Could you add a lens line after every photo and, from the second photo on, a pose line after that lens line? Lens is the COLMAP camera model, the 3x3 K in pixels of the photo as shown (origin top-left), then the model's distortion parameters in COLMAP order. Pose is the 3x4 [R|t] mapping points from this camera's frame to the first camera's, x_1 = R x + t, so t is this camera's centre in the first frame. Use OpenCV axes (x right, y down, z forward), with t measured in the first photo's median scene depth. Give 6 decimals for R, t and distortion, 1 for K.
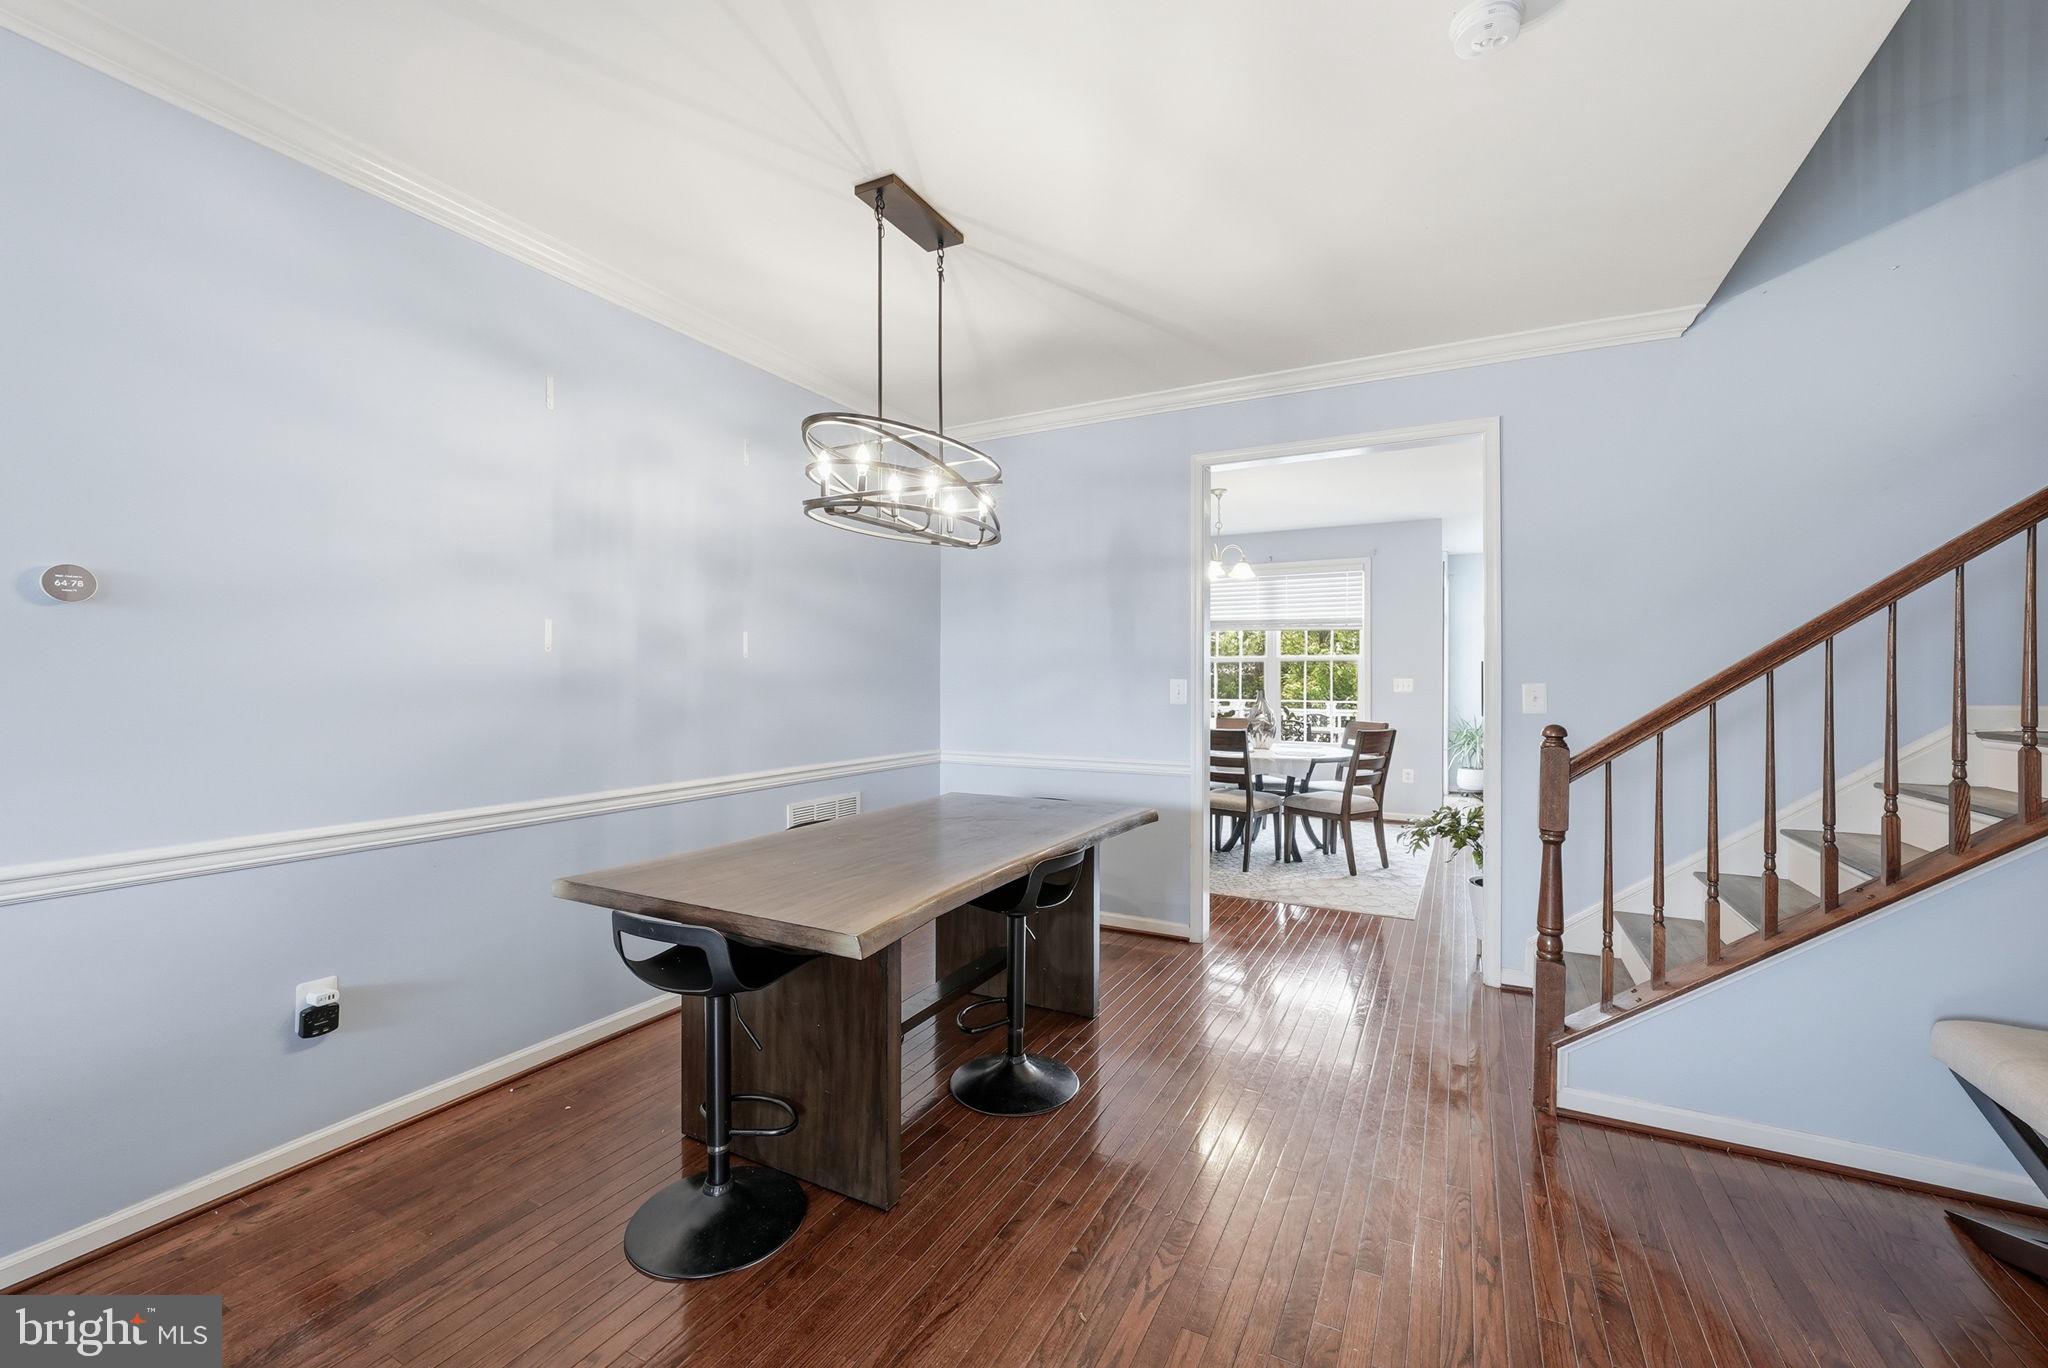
lens RADIAL K [[834.4, 0, 1029.4], [0, 834.4, 680.0], [0, 0, 1]] dist [0.000646, 0.004145]
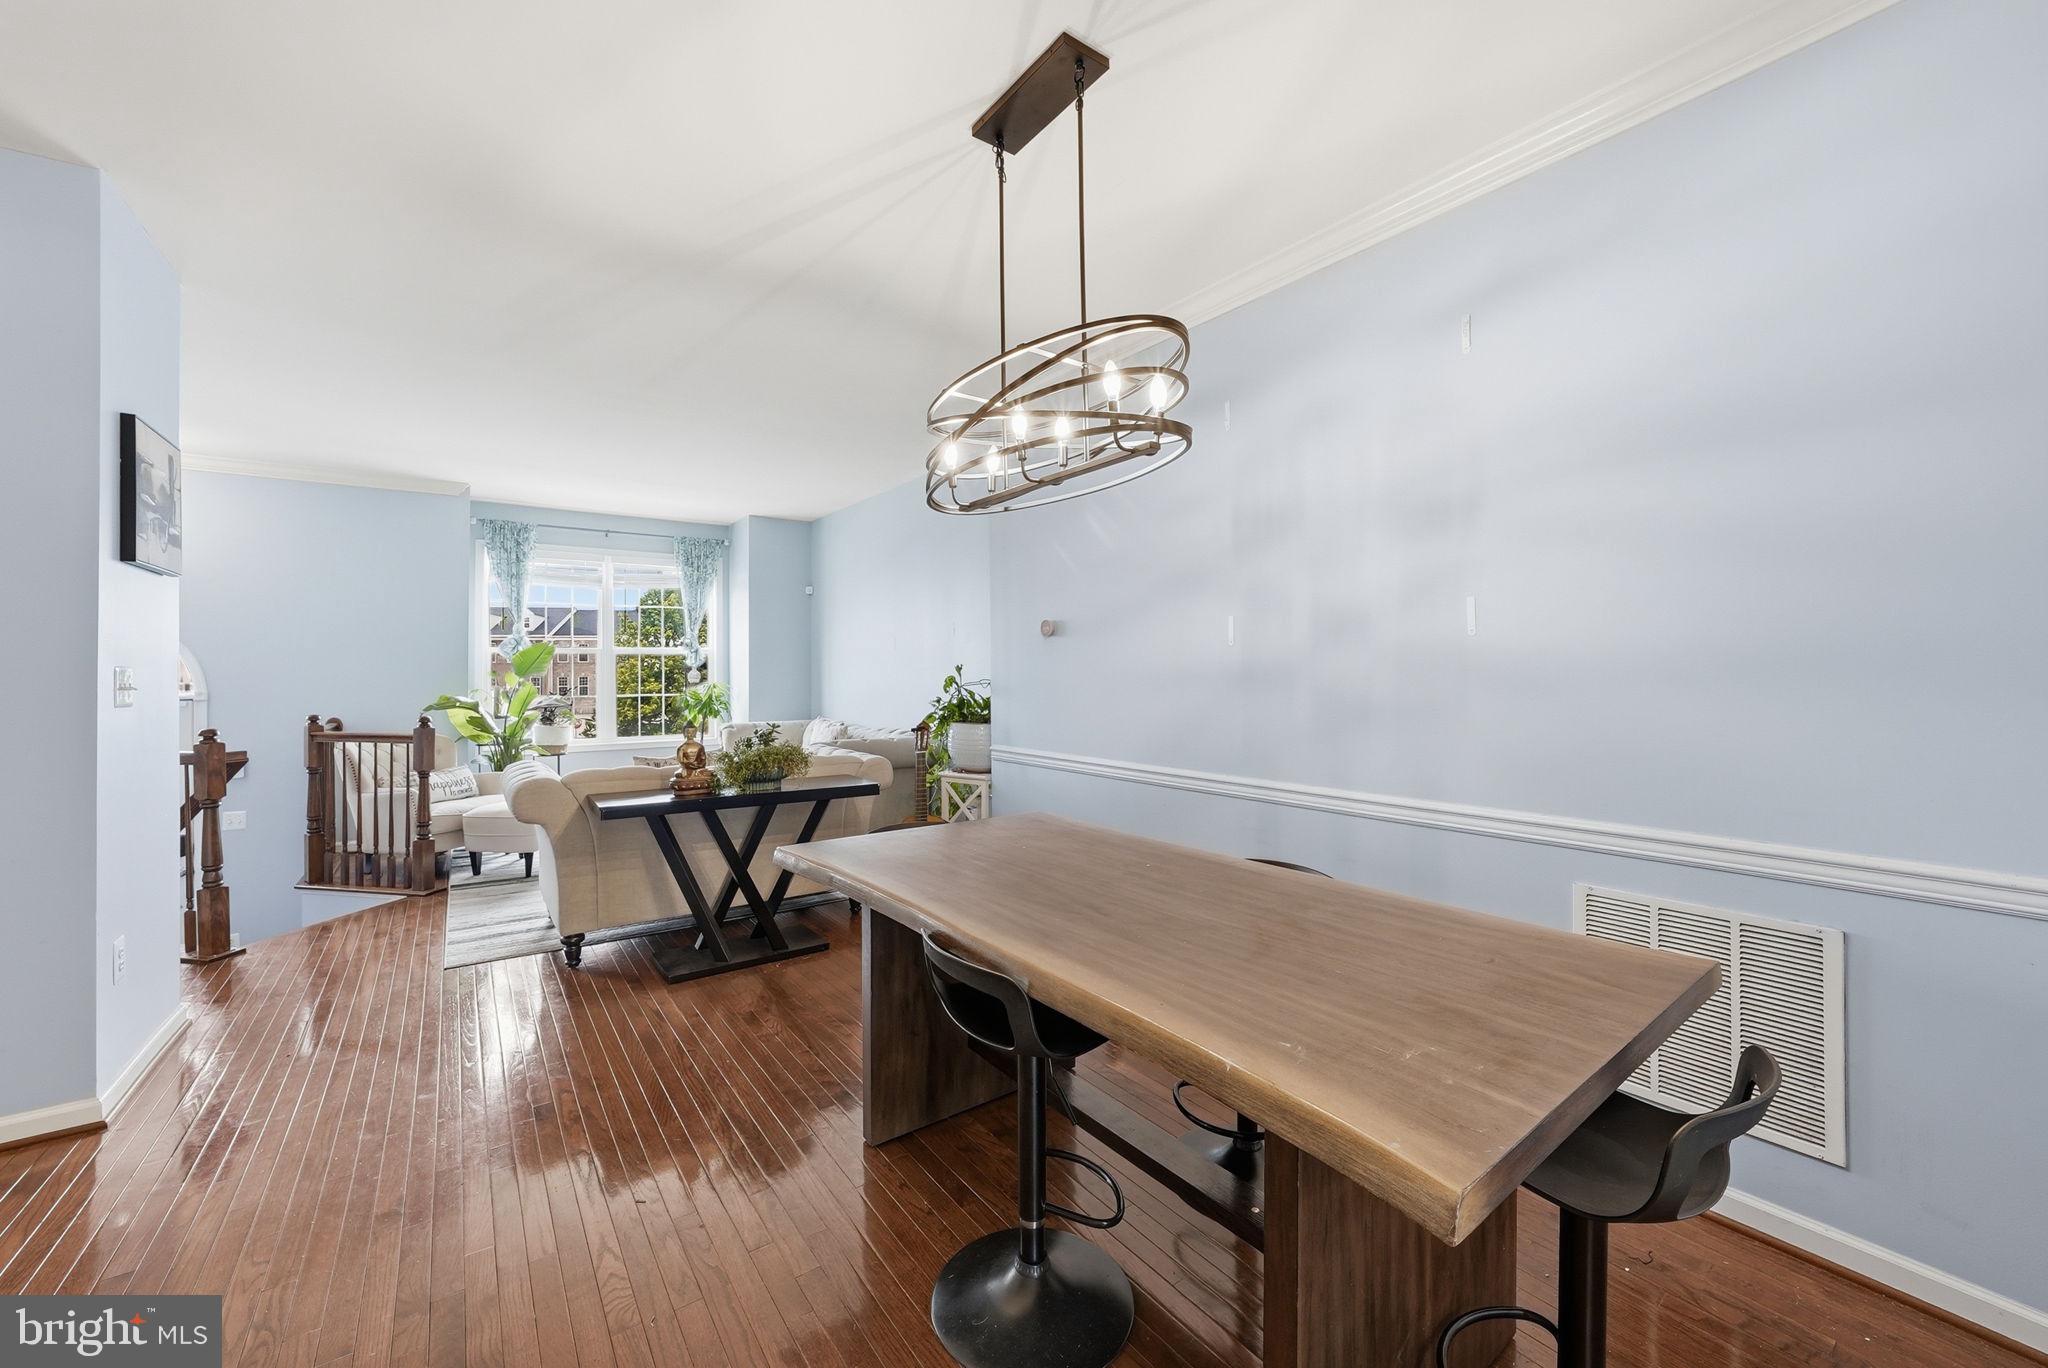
lens RADIAL K [[834.4, 0, 1029.4], [0, 834.4, 680.0], [0, 0, 1]] dist [0.000646, 0.004145]
pose [[-0.432034, -0.005169, -0.901843, 0.531681], [-0.007800, 0.999968, -0.001995, 0.016644], [0.901824, 0.006172, -0.432060, 1.192941]]
